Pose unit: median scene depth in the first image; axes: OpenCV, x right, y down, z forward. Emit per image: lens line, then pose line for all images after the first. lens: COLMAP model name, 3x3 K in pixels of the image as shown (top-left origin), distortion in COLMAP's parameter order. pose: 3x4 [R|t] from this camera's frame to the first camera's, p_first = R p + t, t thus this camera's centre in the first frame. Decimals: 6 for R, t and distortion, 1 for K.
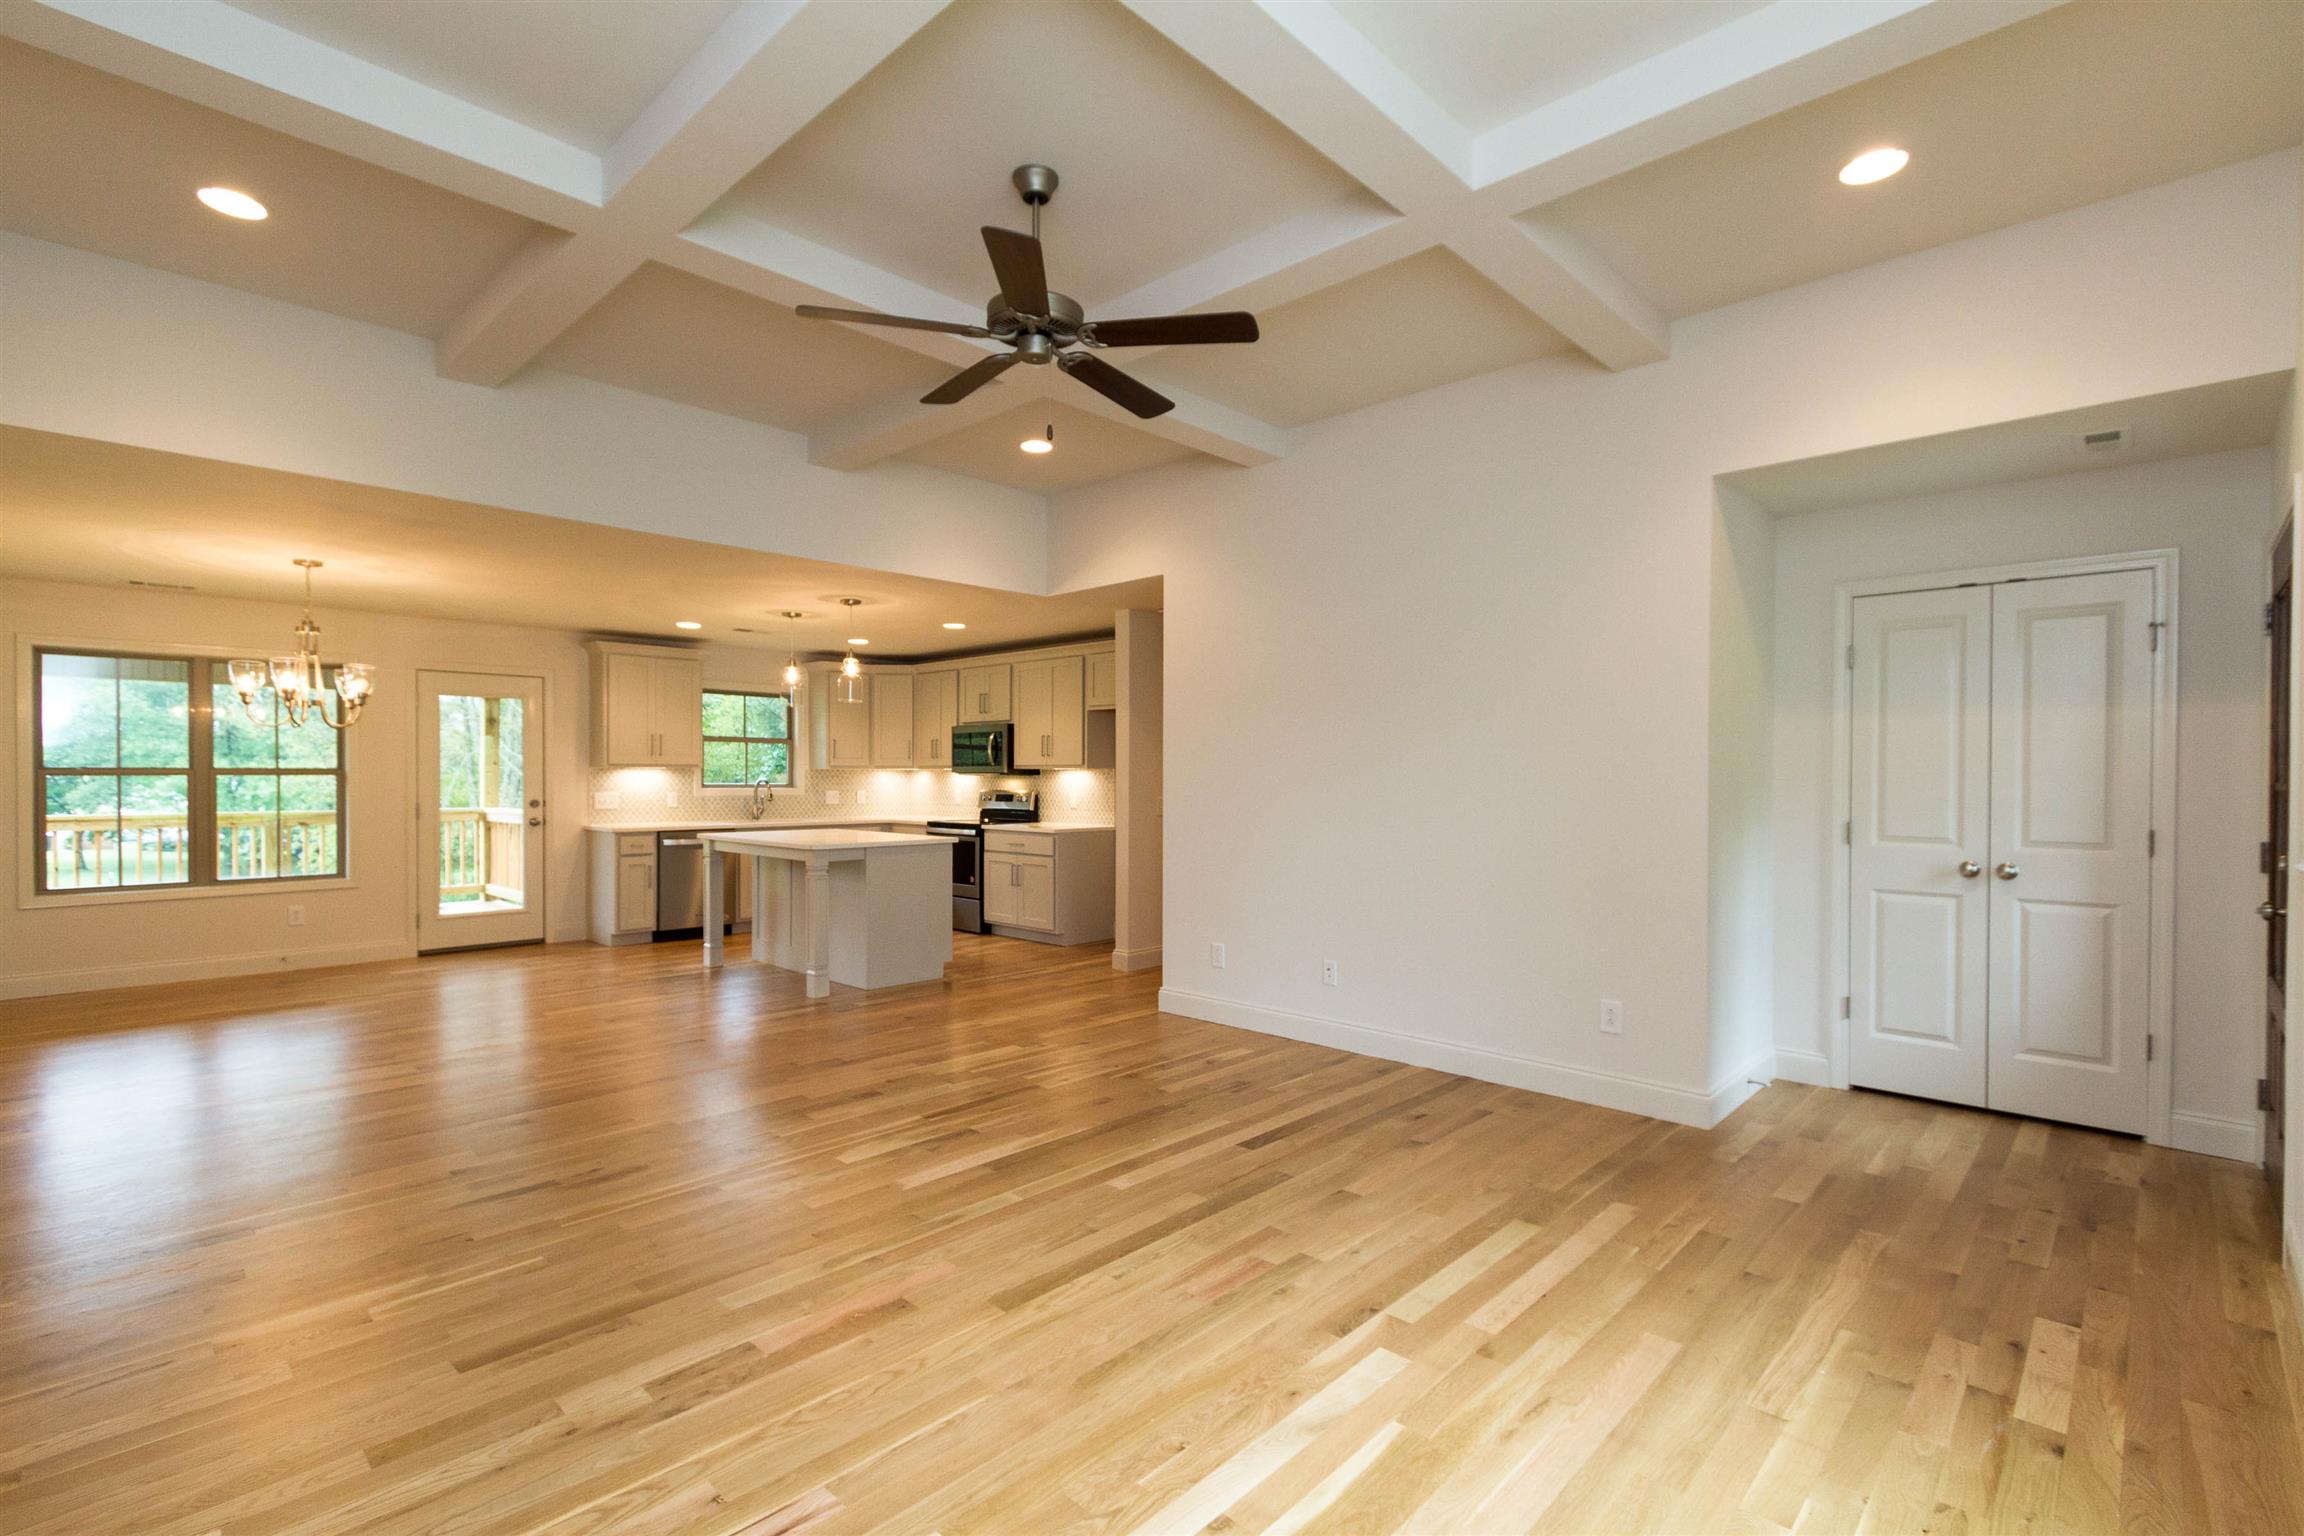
lens RADIAL K [[1046.7, 0, 1162.9], [0, 1046.7, 783.5], [0, 0, 1]] dist [0.007819, -0.001758]
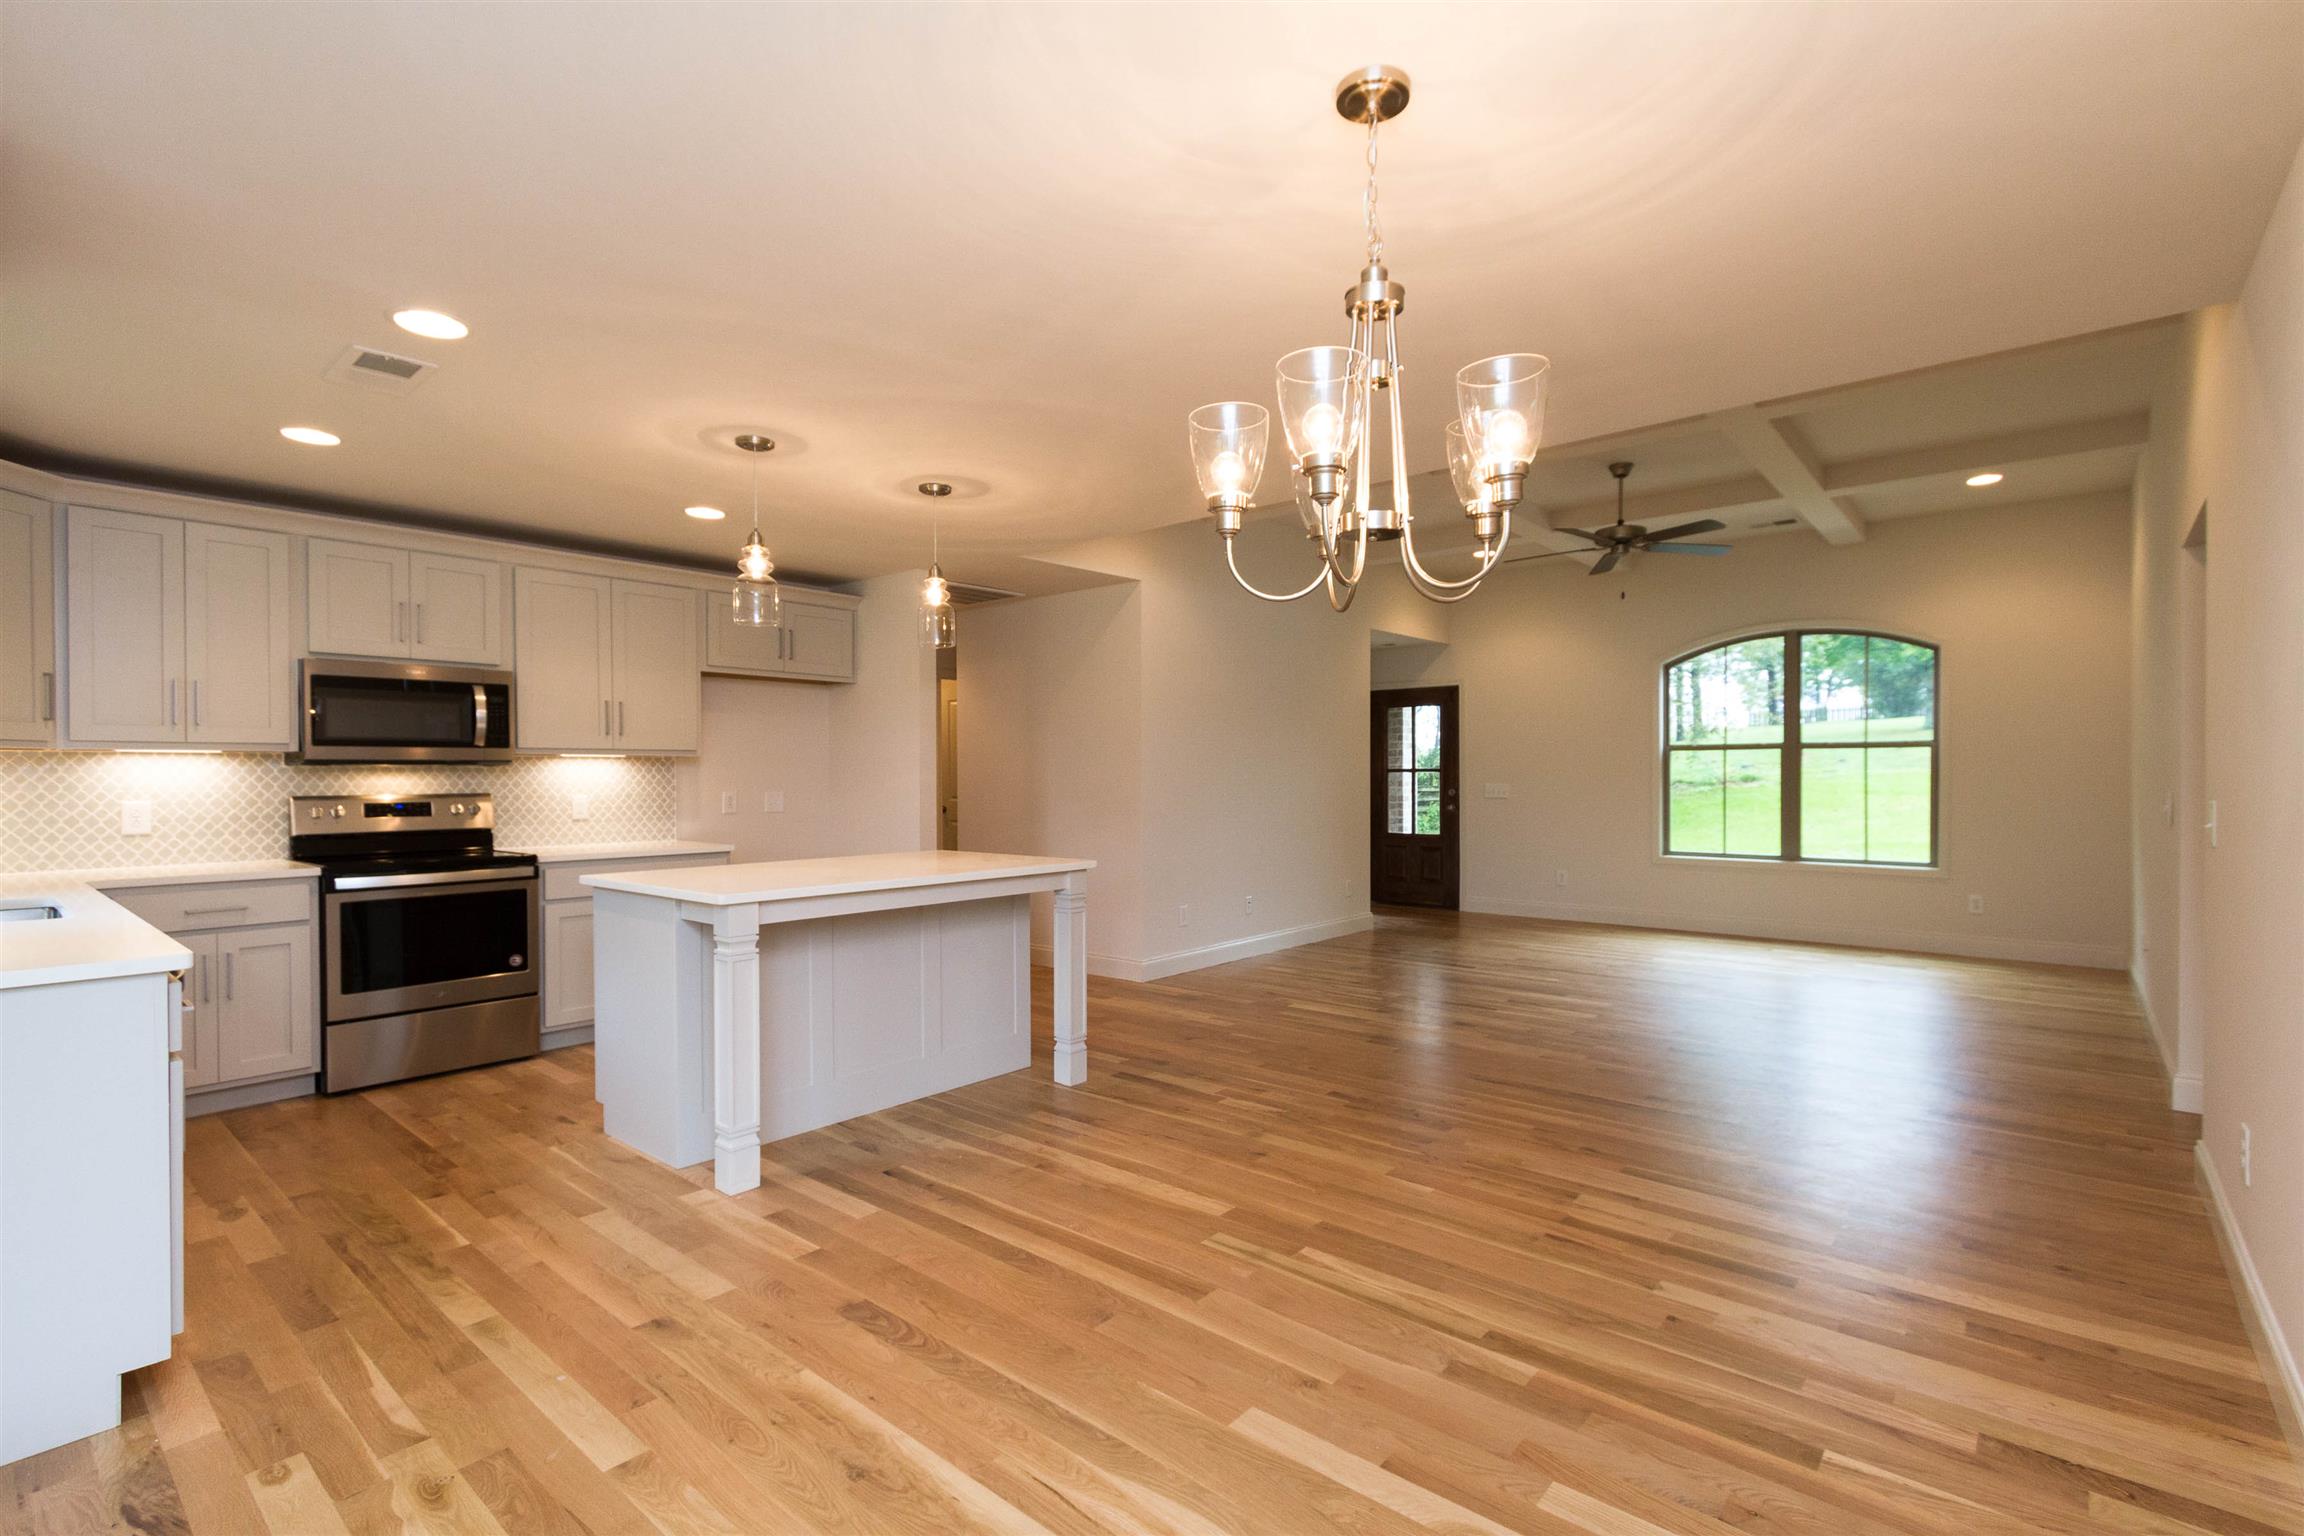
lens RADIAL K [[1046.7, 0, 1162.9], [0, 1046.7, 783.5], [0, 0, 1]] dist [0.007819, -0.001758]
pose [[-0.053542, -0.010523, 0.998510, -1.282190], [0.012362, 0.999861, 0.011200, -0.000726], [-0.998489, 0.012943, -0.053405, 1.226472]]
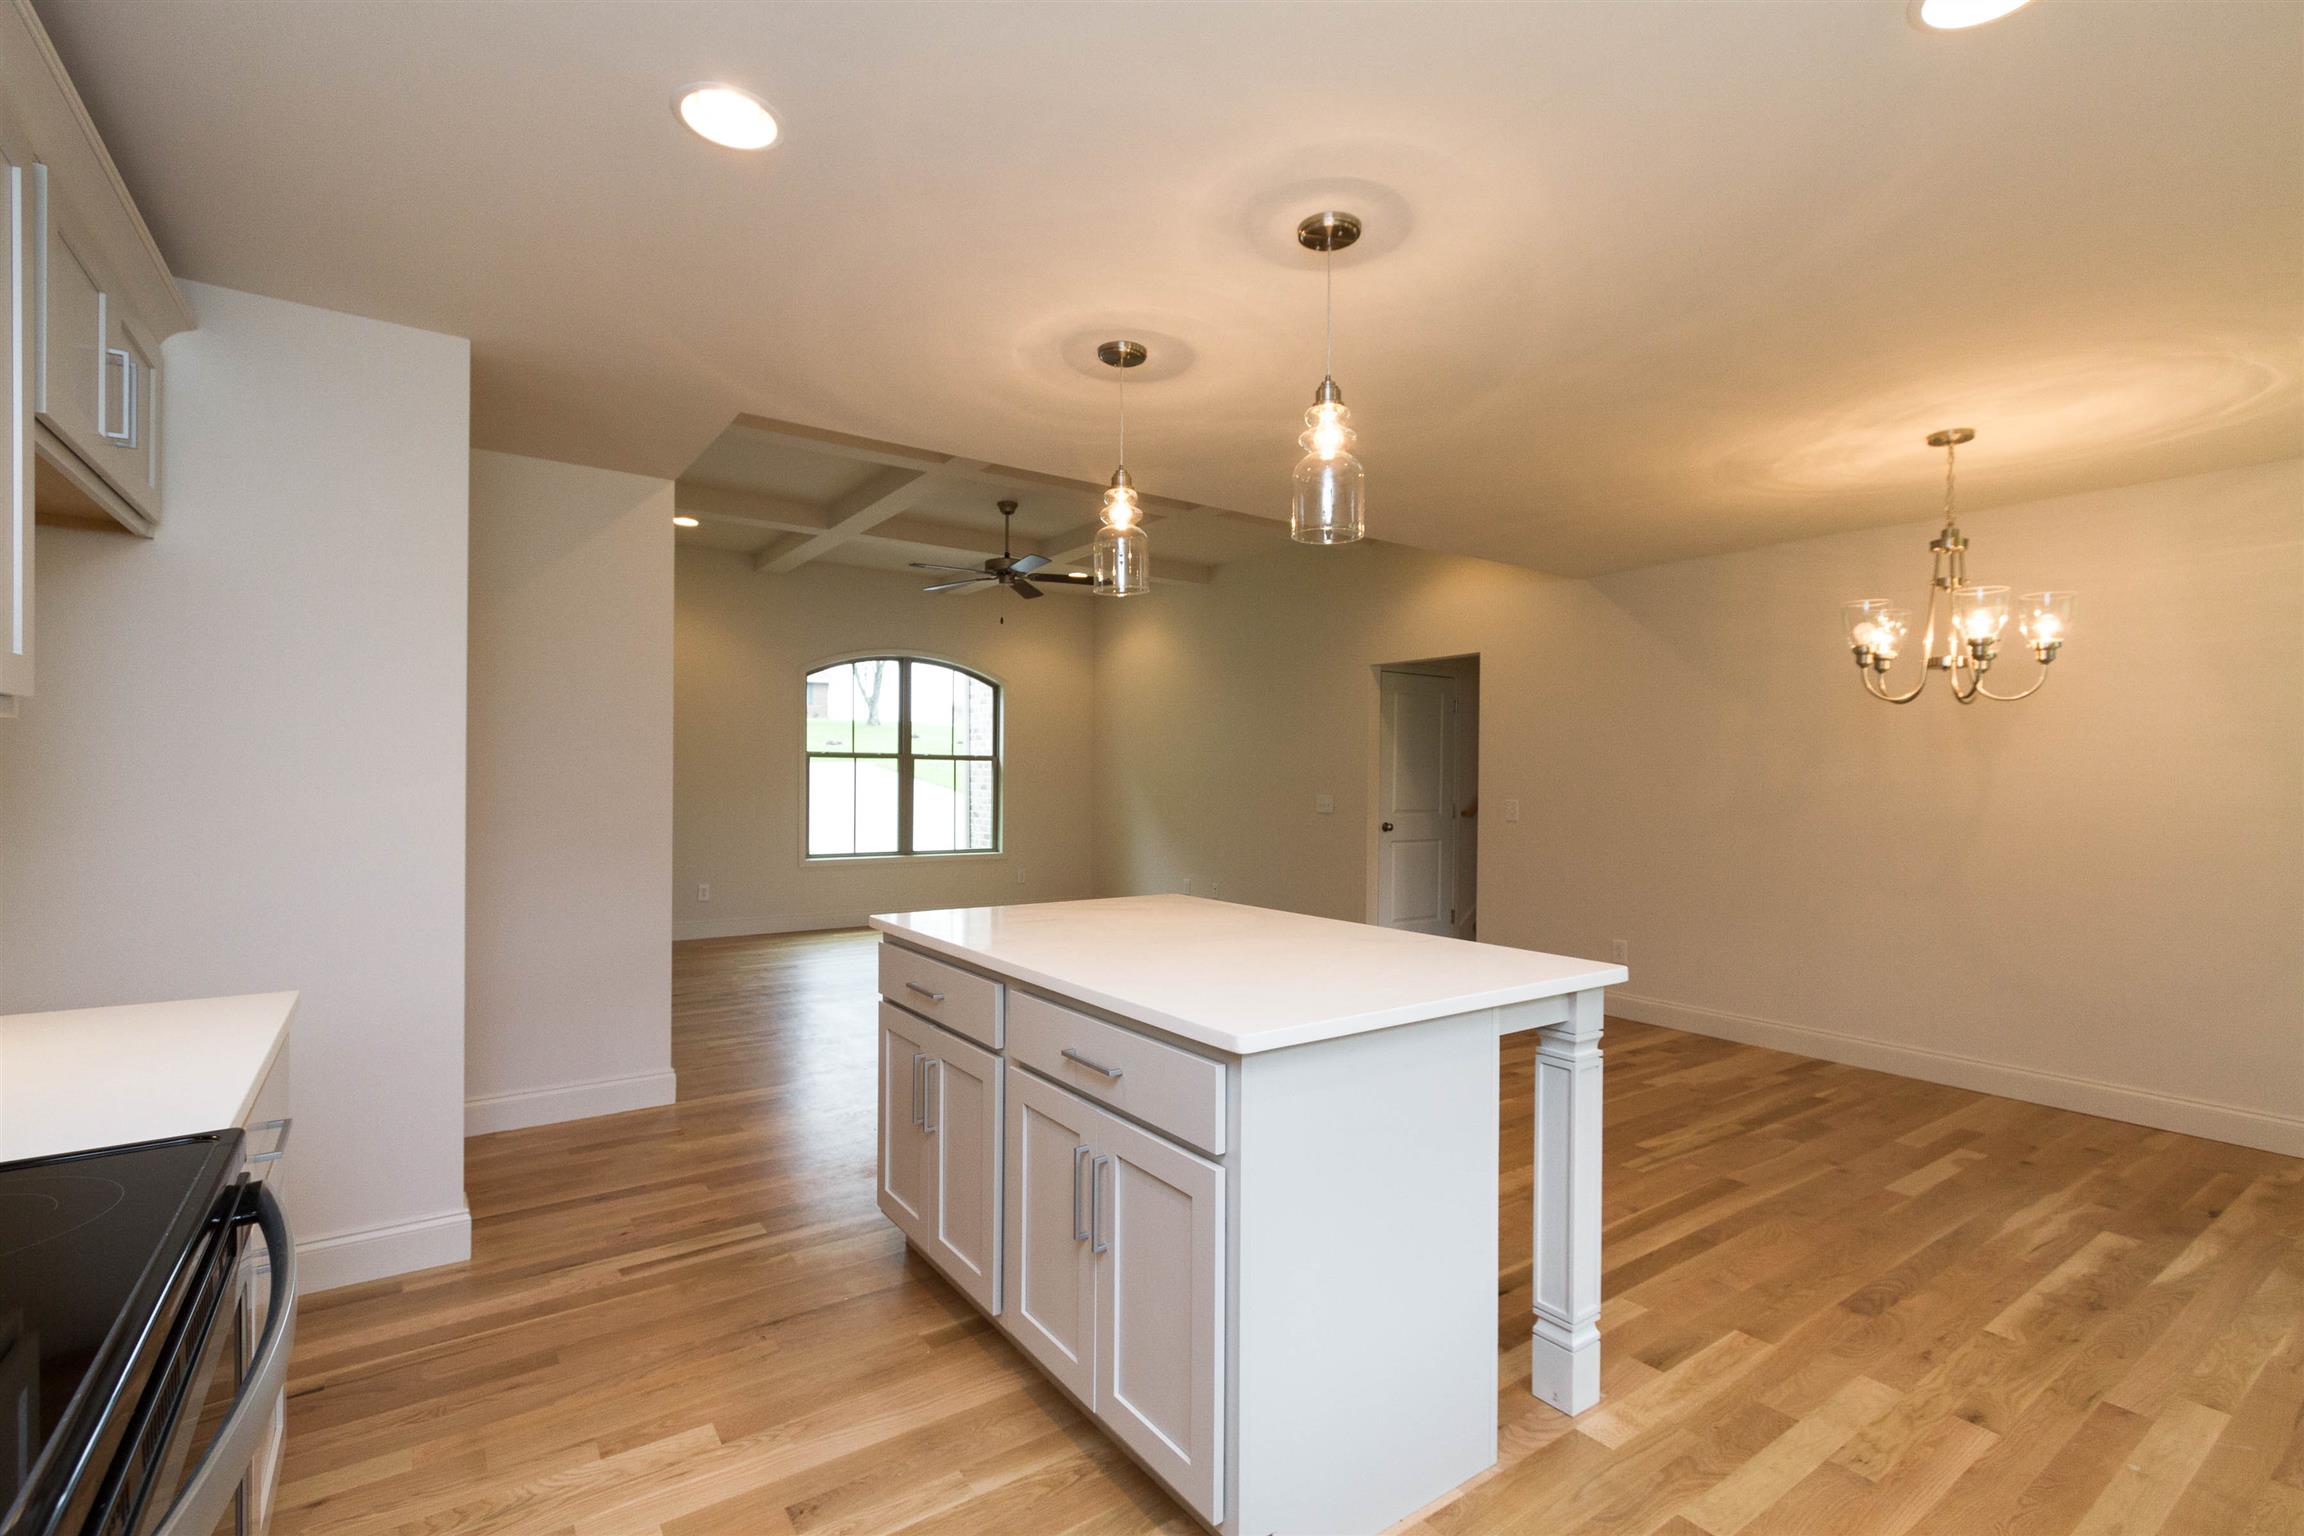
lens RADIAL K [[1048.1, 0, 1161.7], [0, 1048.1, 784.0], [0, 0, 1]] dist [0.013699, -0.007688]
pose [[-0.980528, -0.011312, 0.196055, -0.542332], [-0.008409, 0.999842, 0.015634, -0.012172], [-0.196201, 0.013681, -0.980468, 1.922153]]
